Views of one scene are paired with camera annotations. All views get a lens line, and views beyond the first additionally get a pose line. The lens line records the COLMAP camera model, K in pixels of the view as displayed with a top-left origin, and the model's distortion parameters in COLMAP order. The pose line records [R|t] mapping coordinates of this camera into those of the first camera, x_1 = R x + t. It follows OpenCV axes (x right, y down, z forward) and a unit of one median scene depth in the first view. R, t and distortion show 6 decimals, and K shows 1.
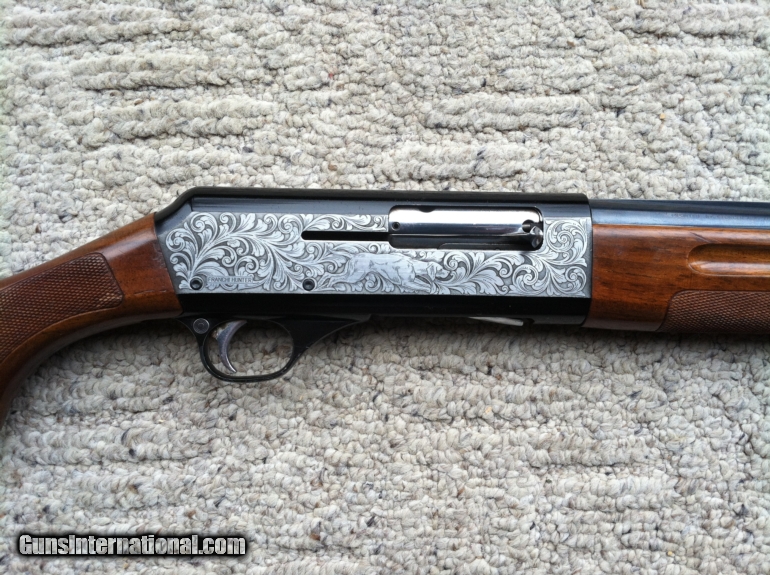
lens RADIAL K [[726.0, 0, 385.0], [0, 726.0, 287.5], [0, 0, 1]] dist [0.092991, -0.324172]
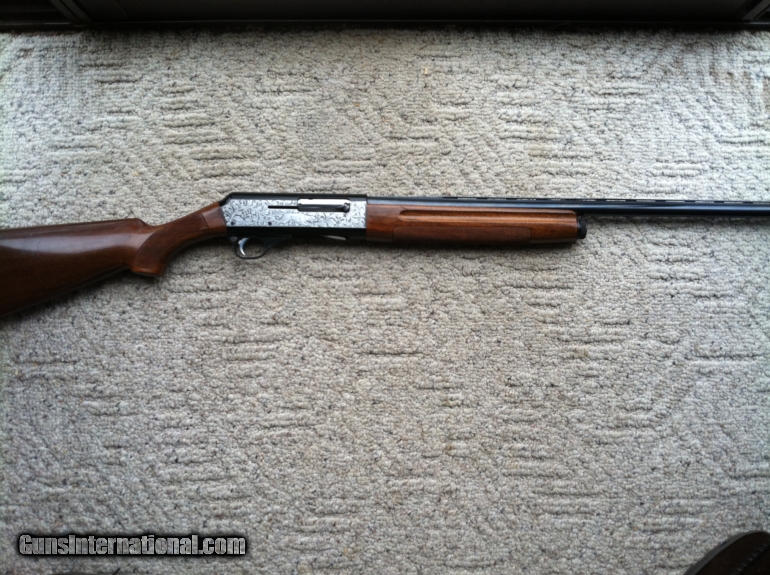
lens RADIAL K [[726.0, 0, 385.0], [0, 726.0, 287.5], [0, 0, 1]] dist [0.092991, -0.324172]
pose [[0.999448, -0.002558, -0.033123, 0.417867], [-0.000311, 0.996267, -0.086328, 0.463740], [0.033220, 0.086291, 0.995716, -1.738858]]
